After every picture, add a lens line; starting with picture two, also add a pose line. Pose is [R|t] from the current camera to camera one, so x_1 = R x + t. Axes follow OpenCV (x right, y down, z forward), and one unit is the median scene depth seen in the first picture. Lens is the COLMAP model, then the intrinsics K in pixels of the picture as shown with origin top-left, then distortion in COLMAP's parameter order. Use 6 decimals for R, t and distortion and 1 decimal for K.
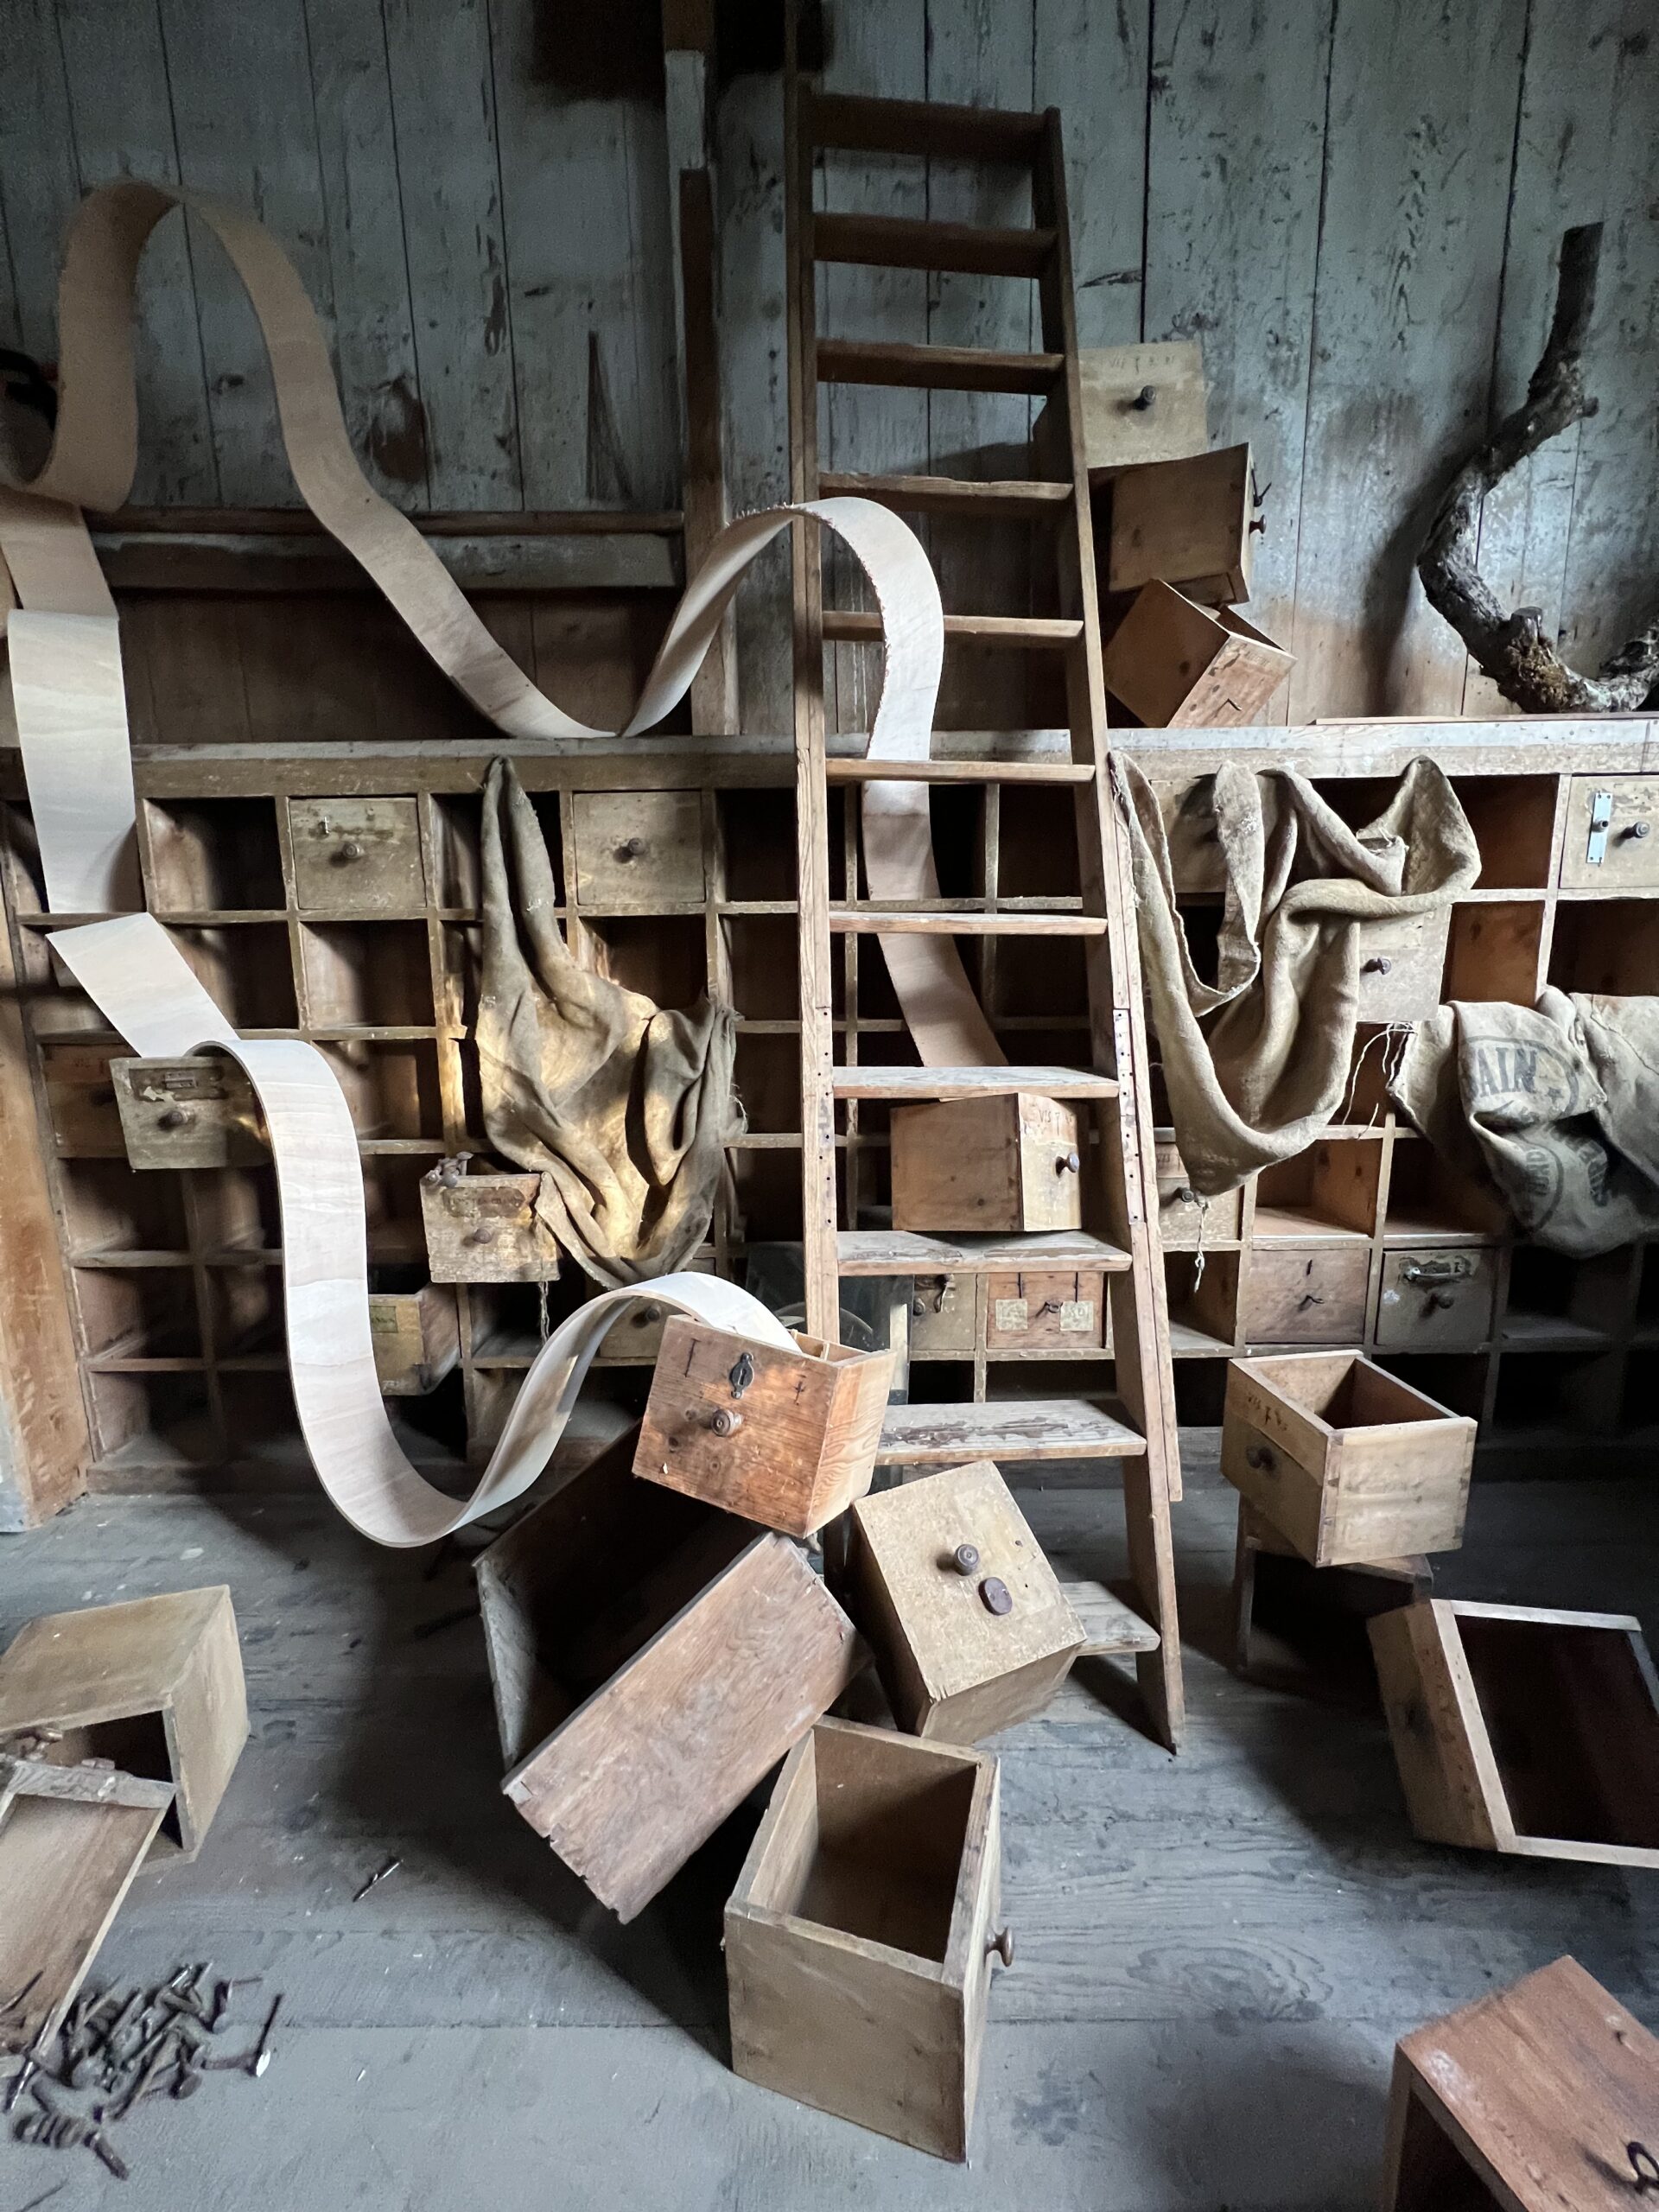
lens RADIAL K [[877.6, 0, 835.7], [0, 877.6, 1101.9], [0, 0, 1]] dist [-0.010980, 0.002390]
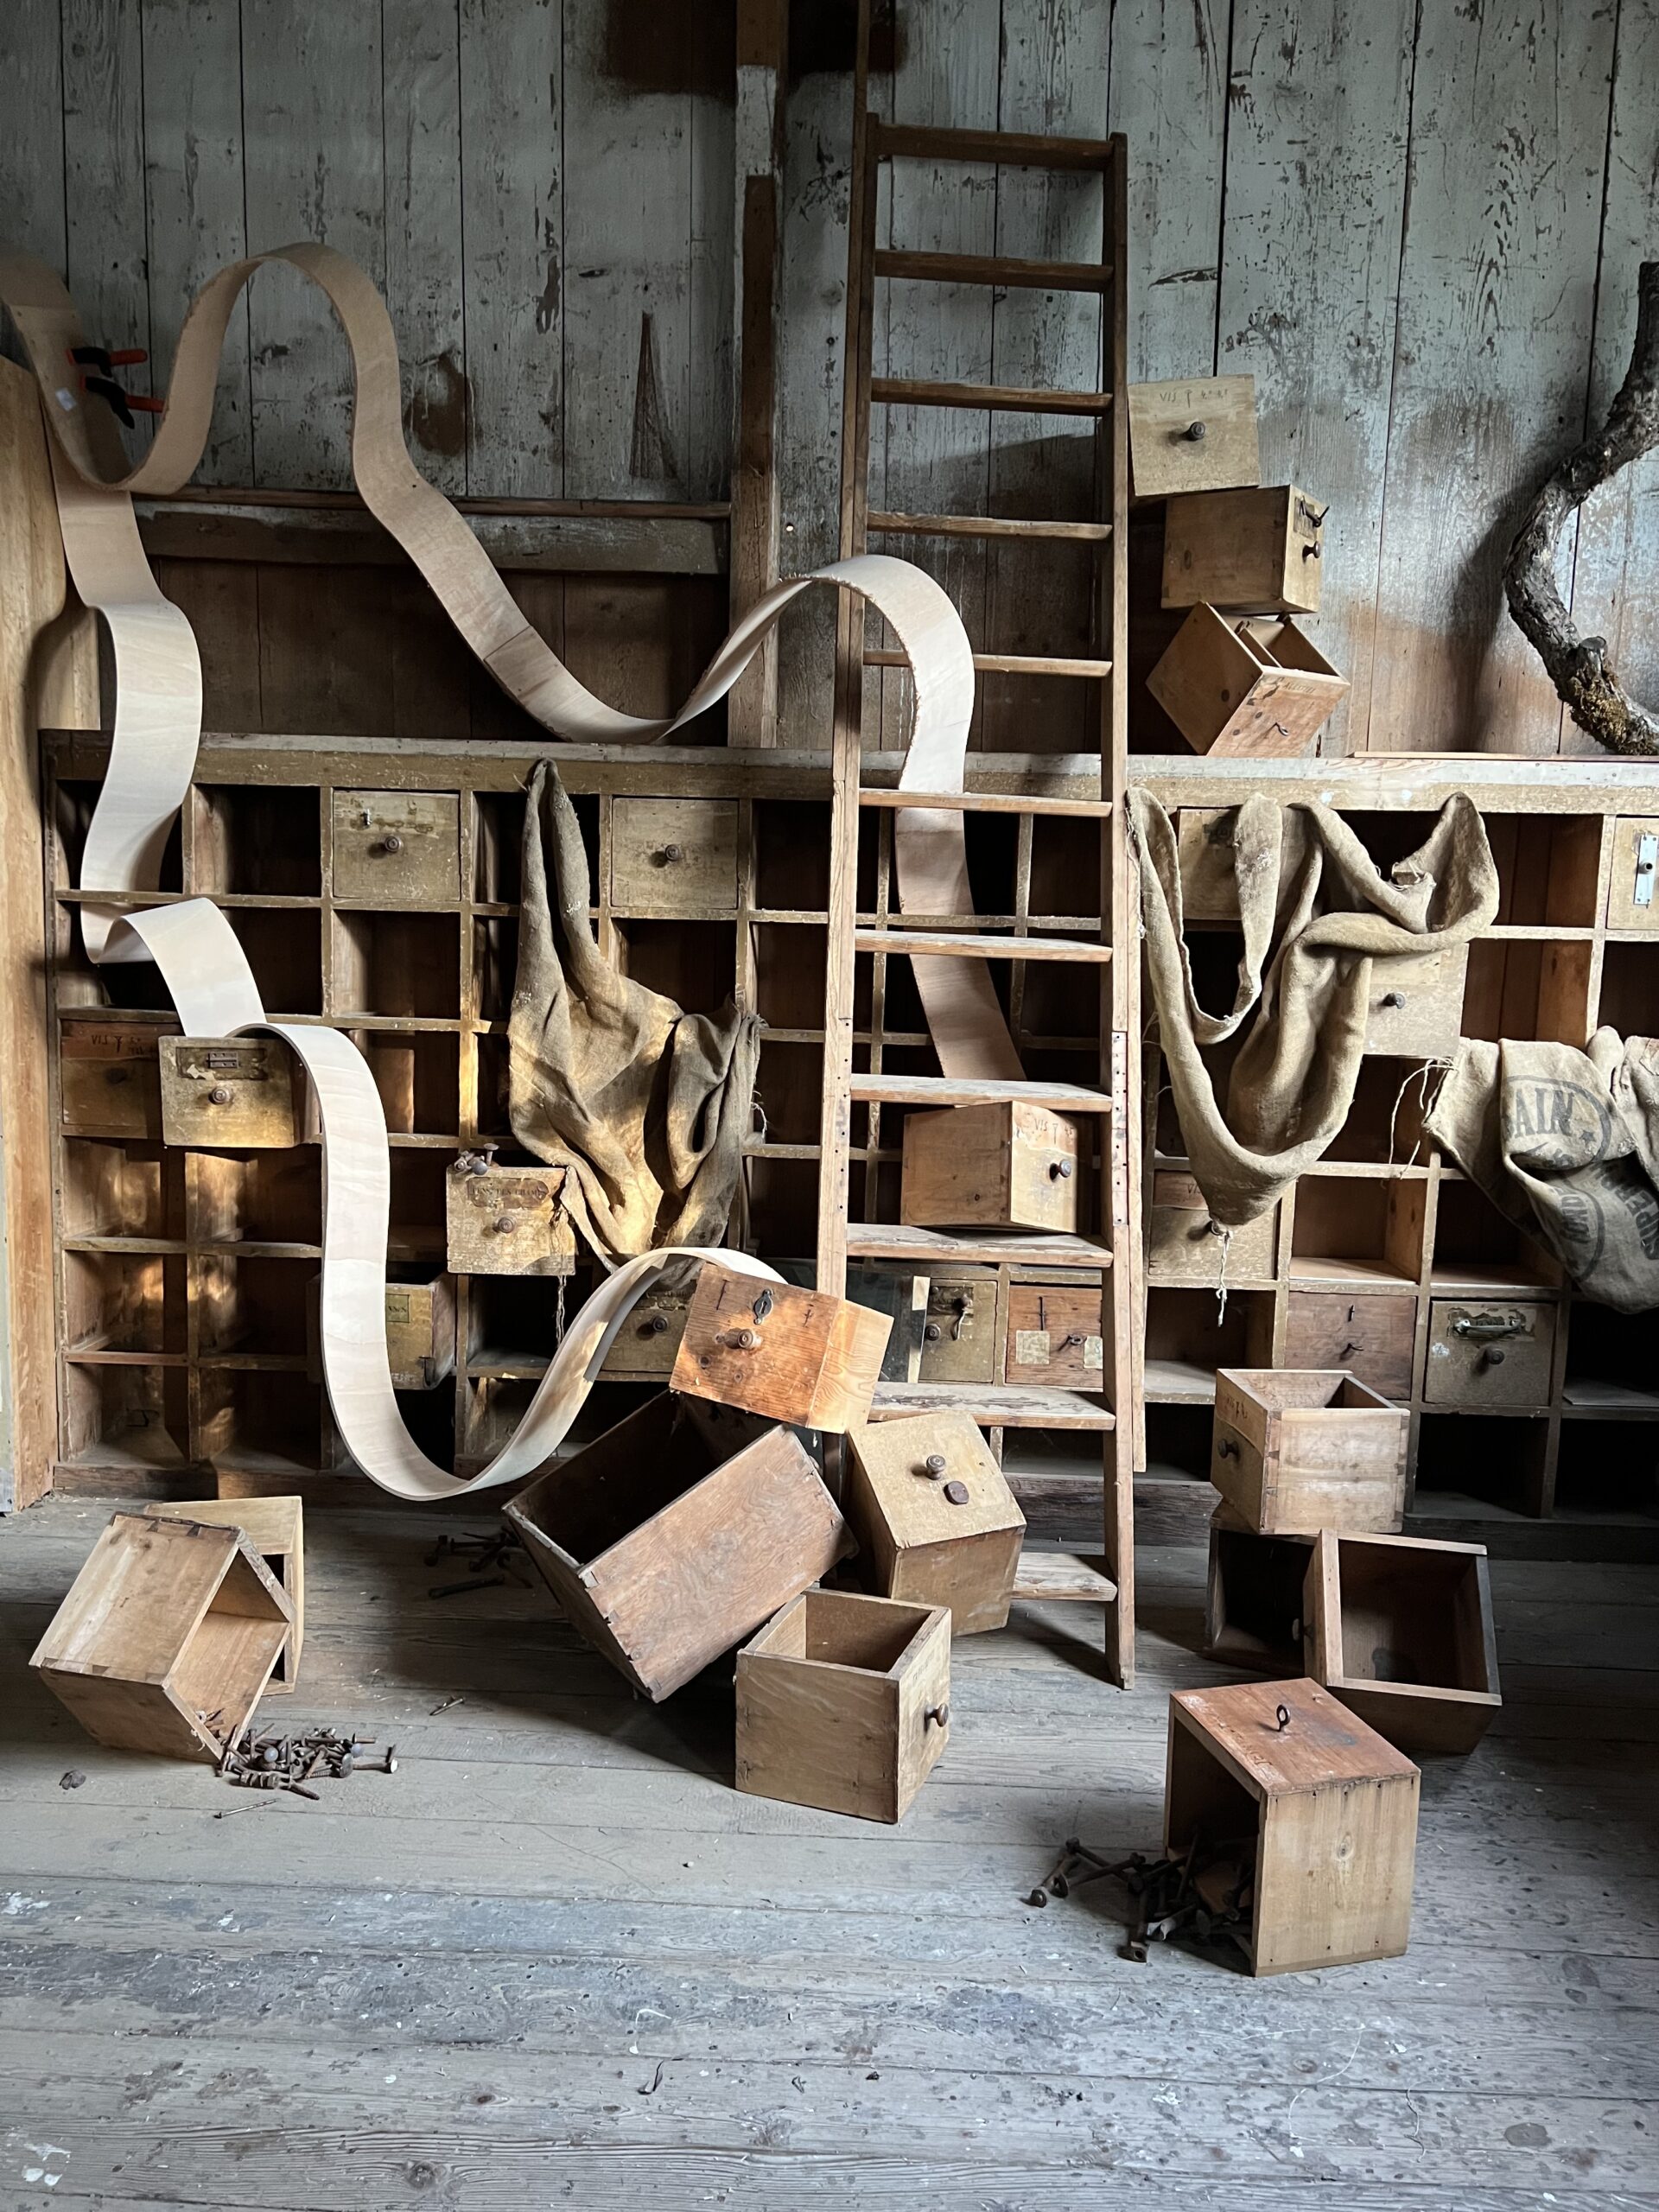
lens RADIAL K [[1645.8, 0, 848.9], [0, 1645.8, 1122.9], [0, 0, 1]] dist [0.047872, -0.062819]
pose [[0.998452, 0.045947, -0.031351, 0.049812], [-0.047282, 0.997944, -0.043276, 0.093484], [0.029299, 0.044691, 0.998571, -0.875493]]
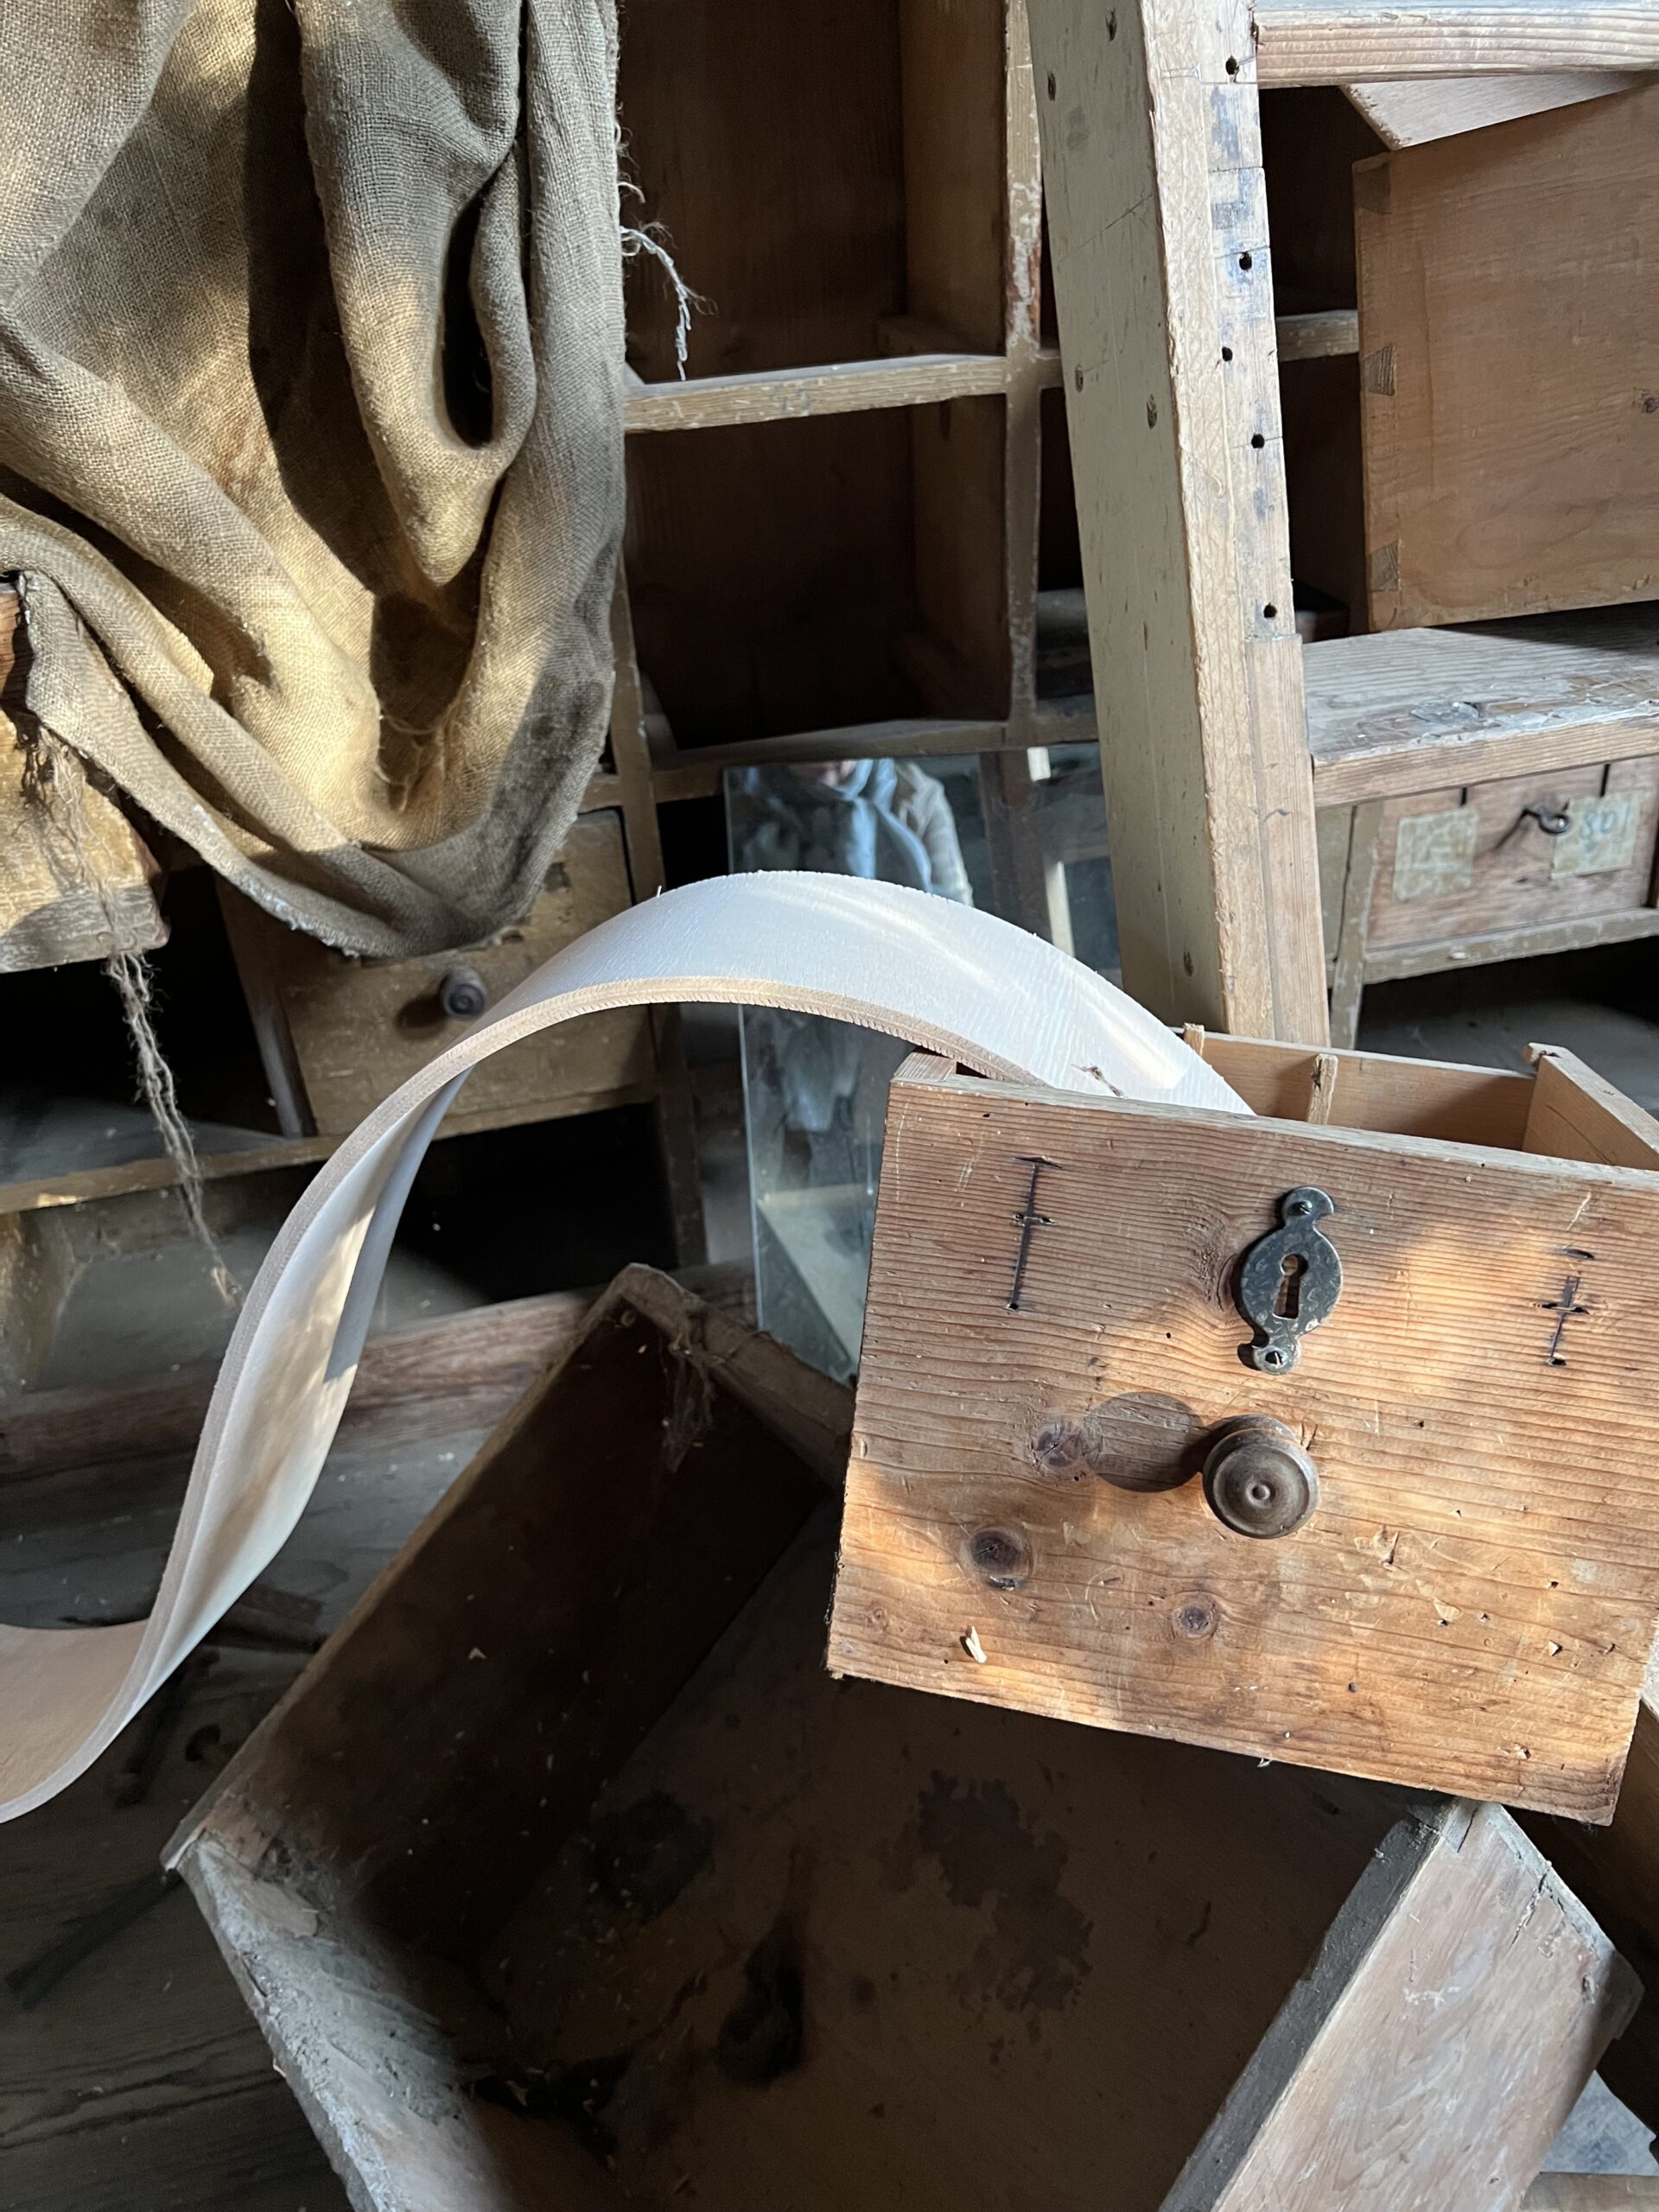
lens RADIAL K [[1645.8, 0, 816.7], [0, 1645.8, 1112.9], [0, 0, 1]] dist [0.047872, -0.062819]
pose [[0.976465, -0.156406, 0.148505, -0.187764], [0.088330, 0.918167, 0.386221, 0.054985], [-0.196759, -0.364014, 0.910373, 0.407930]]
